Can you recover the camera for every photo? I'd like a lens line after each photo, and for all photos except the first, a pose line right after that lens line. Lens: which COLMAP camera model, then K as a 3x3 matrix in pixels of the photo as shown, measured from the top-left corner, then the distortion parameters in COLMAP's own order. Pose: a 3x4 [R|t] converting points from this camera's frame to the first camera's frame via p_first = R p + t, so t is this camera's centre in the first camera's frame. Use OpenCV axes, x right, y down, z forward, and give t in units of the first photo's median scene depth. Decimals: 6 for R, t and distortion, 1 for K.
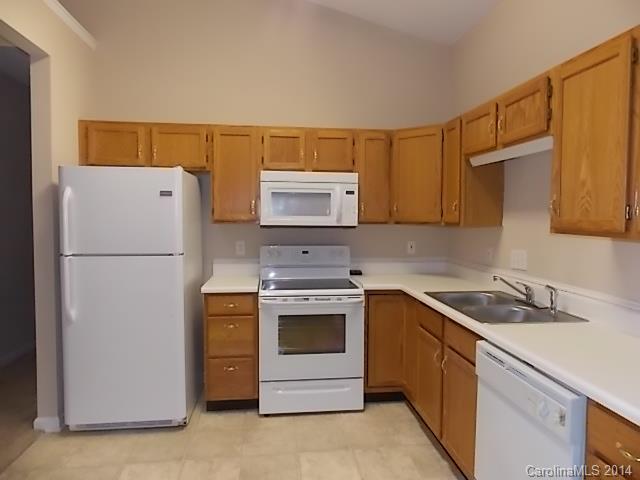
lens RADIAL K [[419.9, 0, 318.4], [0, 419.9, 237.9], [0, 0, 1]] dist [0.005146, 0.002957]
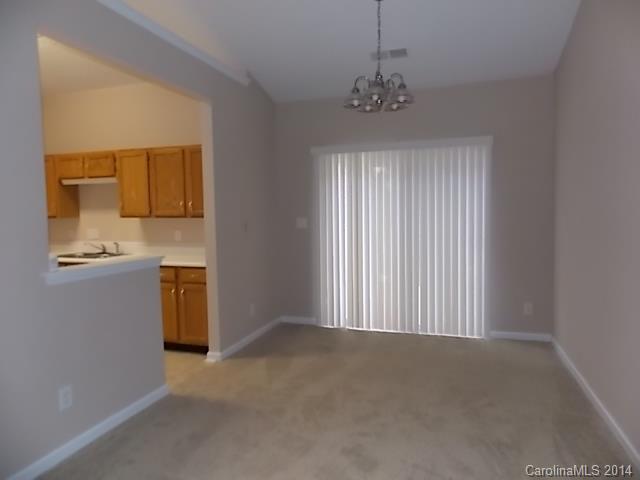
lens RADIAL K [[419.9, 0, 319.1], [0, 419.9, 238.9], [0, 0, 1]] dist [0.005146, 0.002957]
pose [[0.425994, -0.081739, 0.901026, -1.121737], [0.070943, 0.995862, 0.056801, 0.051565], [-0.901940, 0.039725, 0.430030, -1.041216]]
